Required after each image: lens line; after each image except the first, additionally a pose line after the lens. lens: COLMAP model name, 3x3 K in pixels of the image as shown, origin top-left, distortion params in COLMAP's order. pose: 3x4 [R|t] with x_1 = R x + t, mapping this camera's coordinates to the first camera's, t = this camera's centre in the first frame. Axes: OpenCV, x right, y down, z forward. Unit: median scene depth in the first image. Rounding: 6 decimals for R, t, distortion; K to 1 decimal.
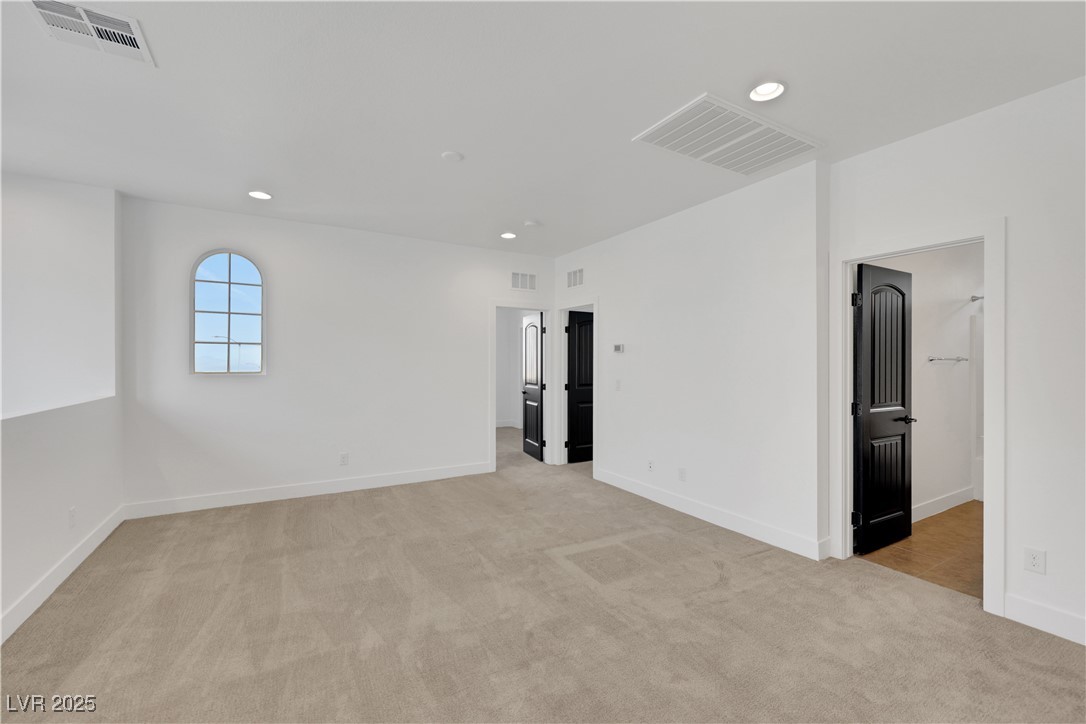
lens RADIAL K [[452.6, 0, 553.4], [0, 452.6, 362.0], [0, 0, 1]] dist [0.001224, 0.000163]
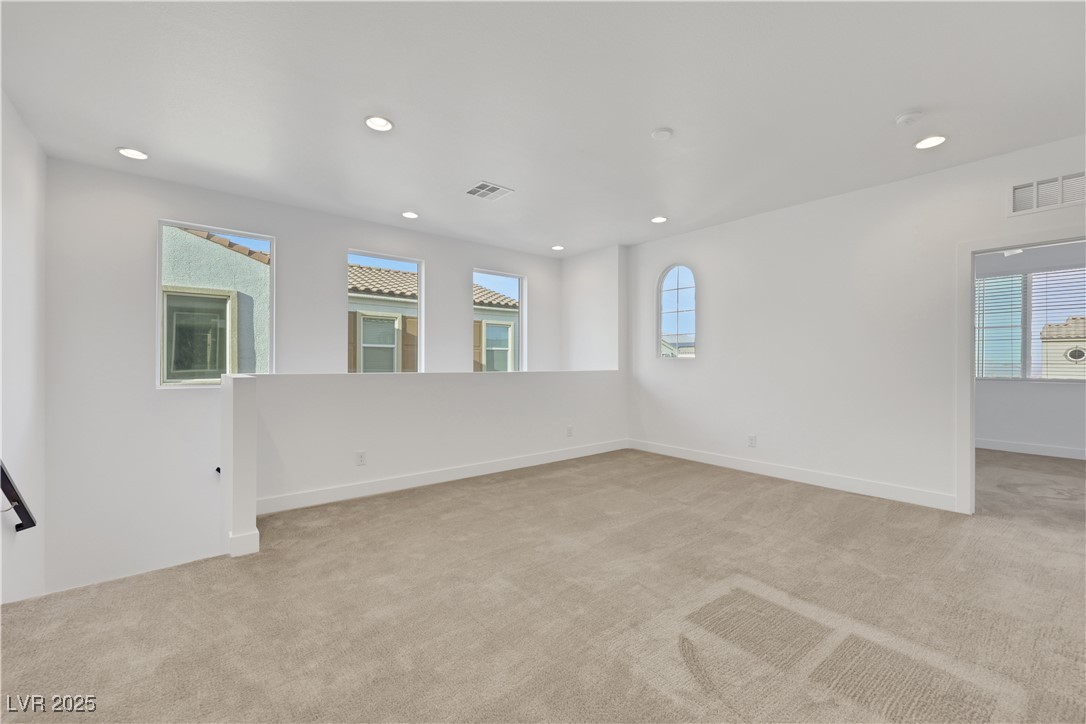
lens RADIAL K [[452.6, 0, 546.7], [0, 452.6, 359.4], [0, 0, 1]] dist [0.001224, 0.000163]
pose [[0.156488, -0.004784, -0.987668, 0.640838], [-0.001224, 0.999987, -0.005038, 0.047714], [0.987679, 0.001997, 0.156480, 0.505941]]
